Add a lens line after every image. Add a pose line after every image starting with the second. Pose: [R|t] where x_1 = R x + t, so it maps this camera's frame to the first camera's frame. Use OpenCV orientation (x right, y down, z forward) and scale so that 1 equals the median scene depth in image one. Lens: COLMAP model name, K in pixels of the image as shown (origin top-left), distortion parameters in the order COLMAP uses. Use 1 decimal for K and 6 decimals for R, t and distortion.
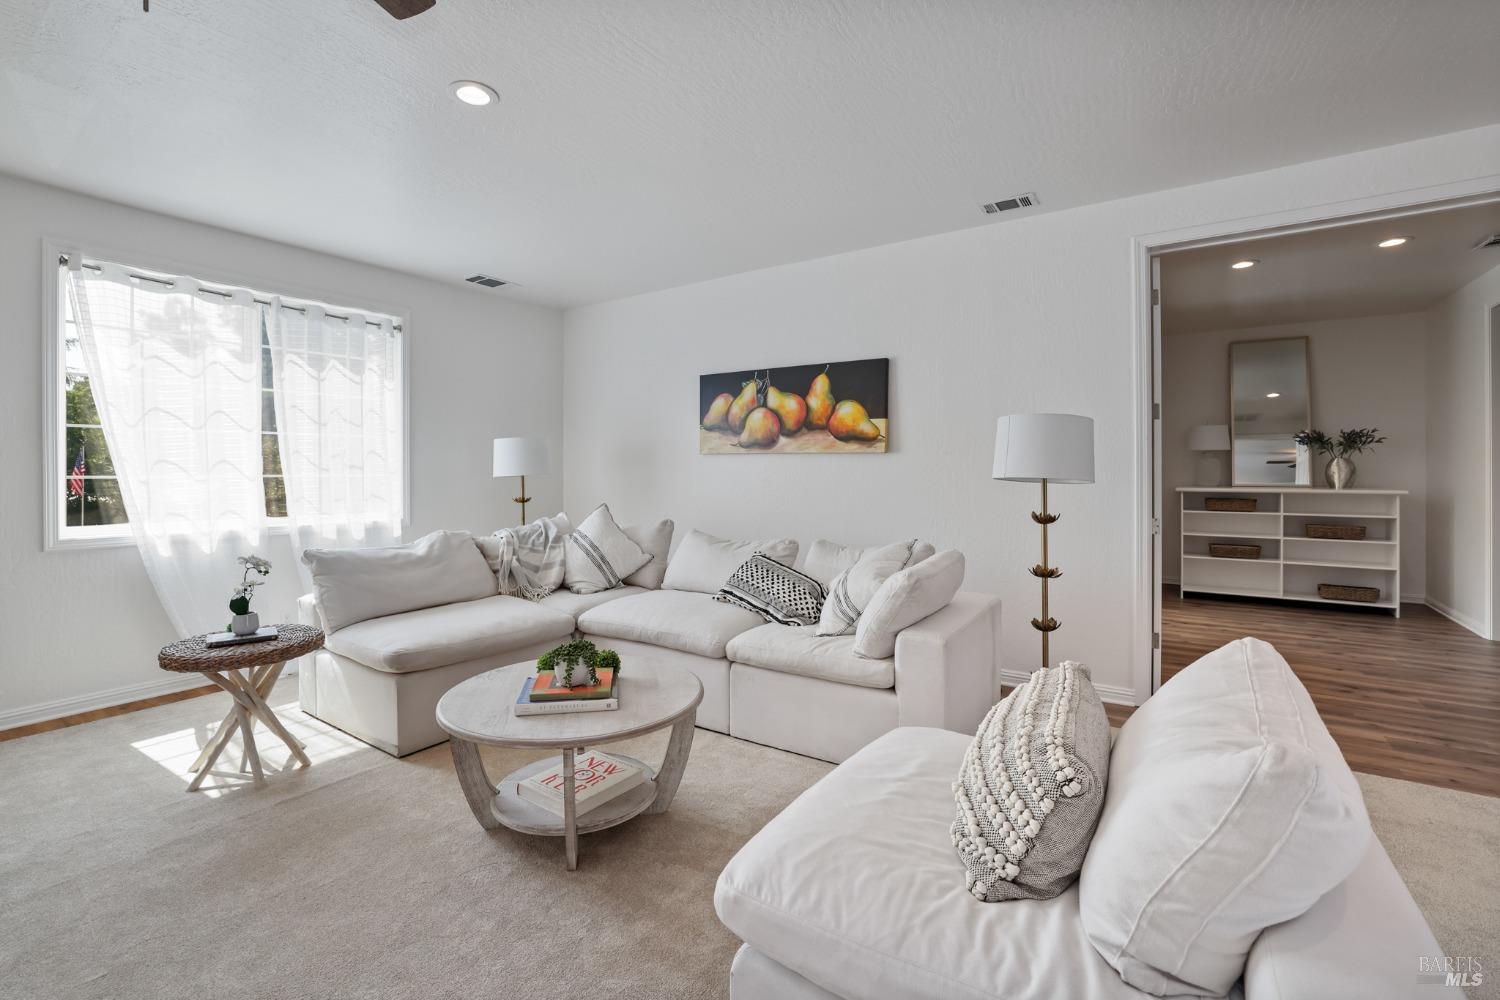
lens RADIAL K [[656.9, 0, 769.5], [0, 656.9, 470.8], [0, 0, 1]] dist [-0.000970, -0.000040]
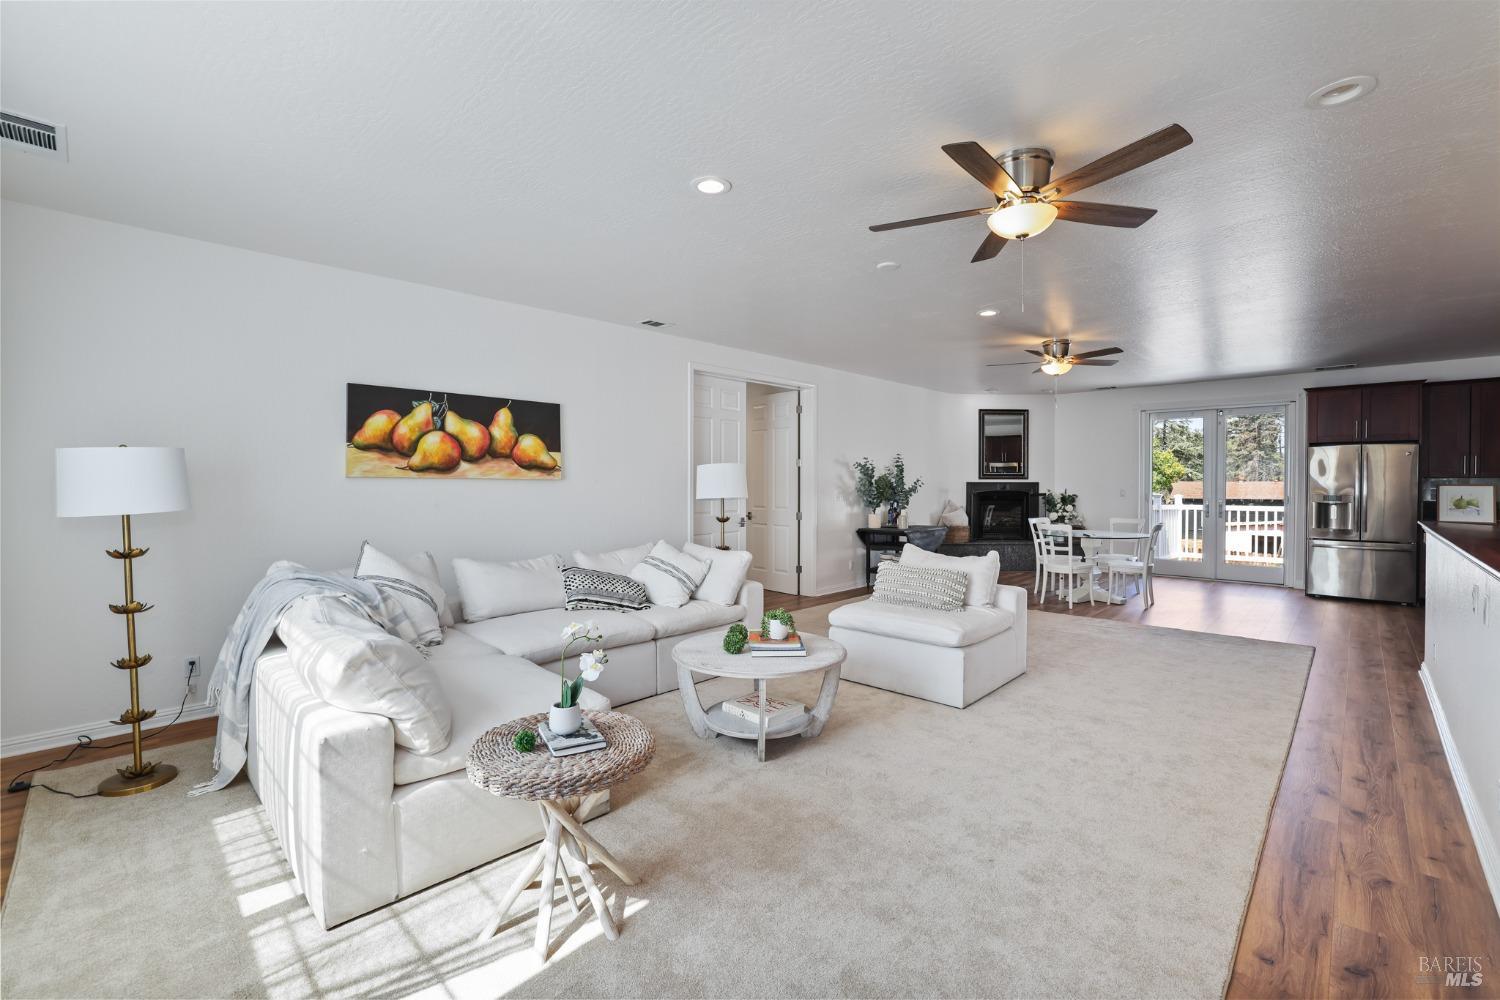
lens RADIAL K [[656.9, 0, 769.5], [0, 656.9, 470.8], [0, 0, 1]] dist [-0.000970, -0.000040]
pose [[0.186485, 0.019810, 0.982258, -0.900462], [0.001730, 0.999789, -0.020492, -0.017210], [-0.982456, 0.005521, 0.186412, 0.348959]]
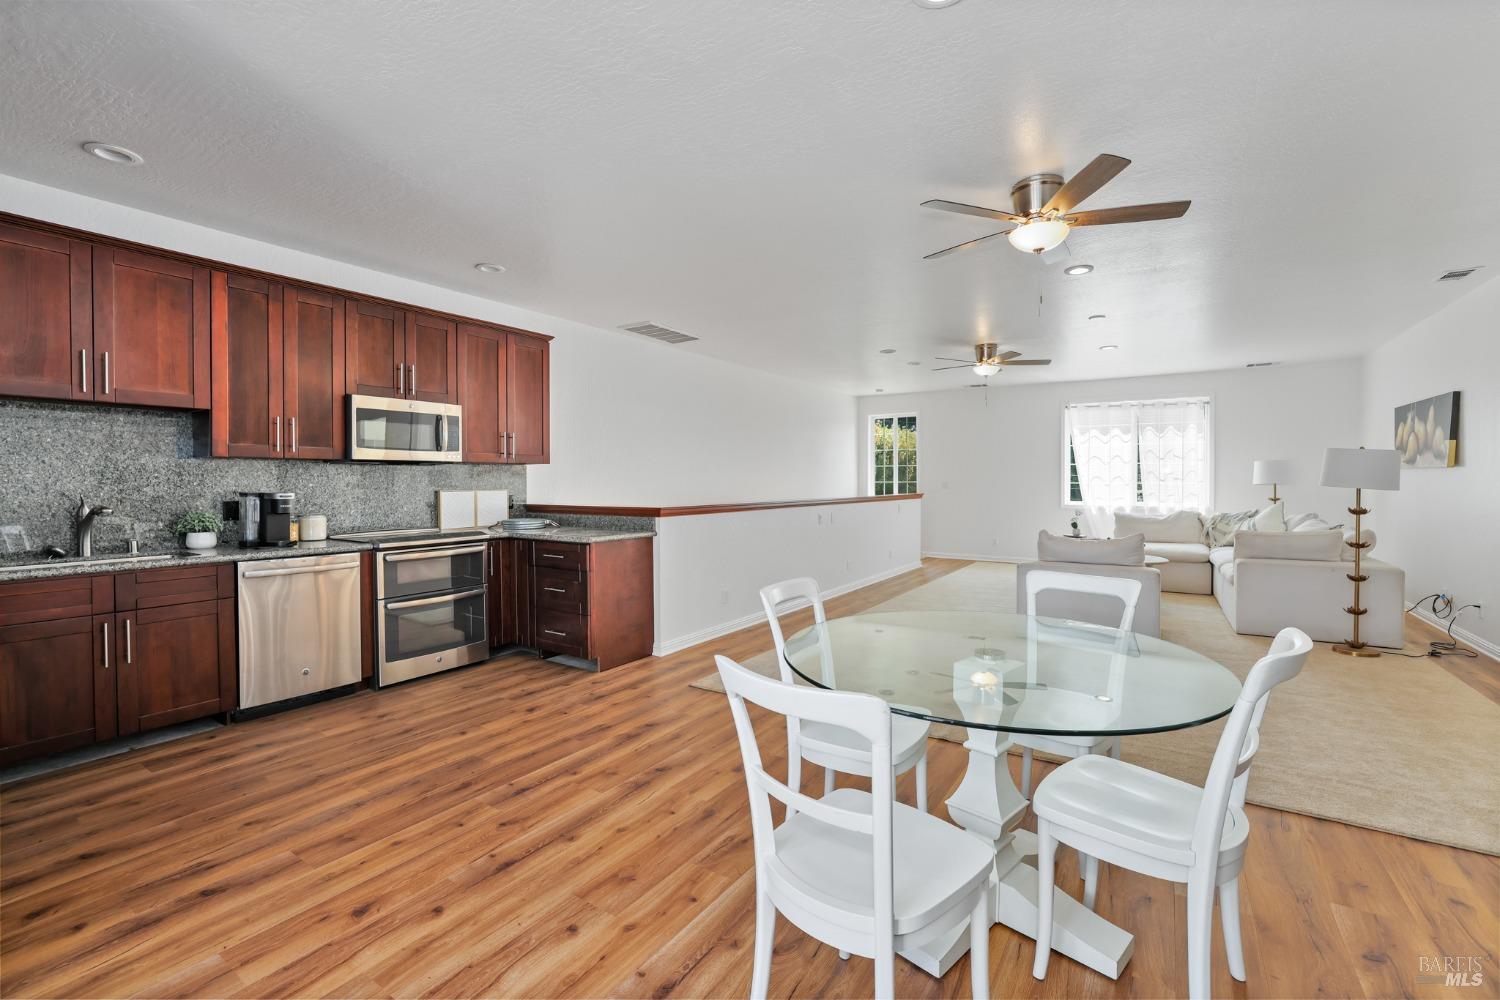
lens RADIAL K [[677.4, 0, 737.0], [0, 677.4, 483.0], [0, 0, 1]] dist [0.002093, 0.000390]
pose [[0.019991, 0.005996, -0.999782, 1.333672], [0.001438, 0.999981, 0.006026, -0.006640], [0.999799, -0.001558, 0.019982, -0.361912]]
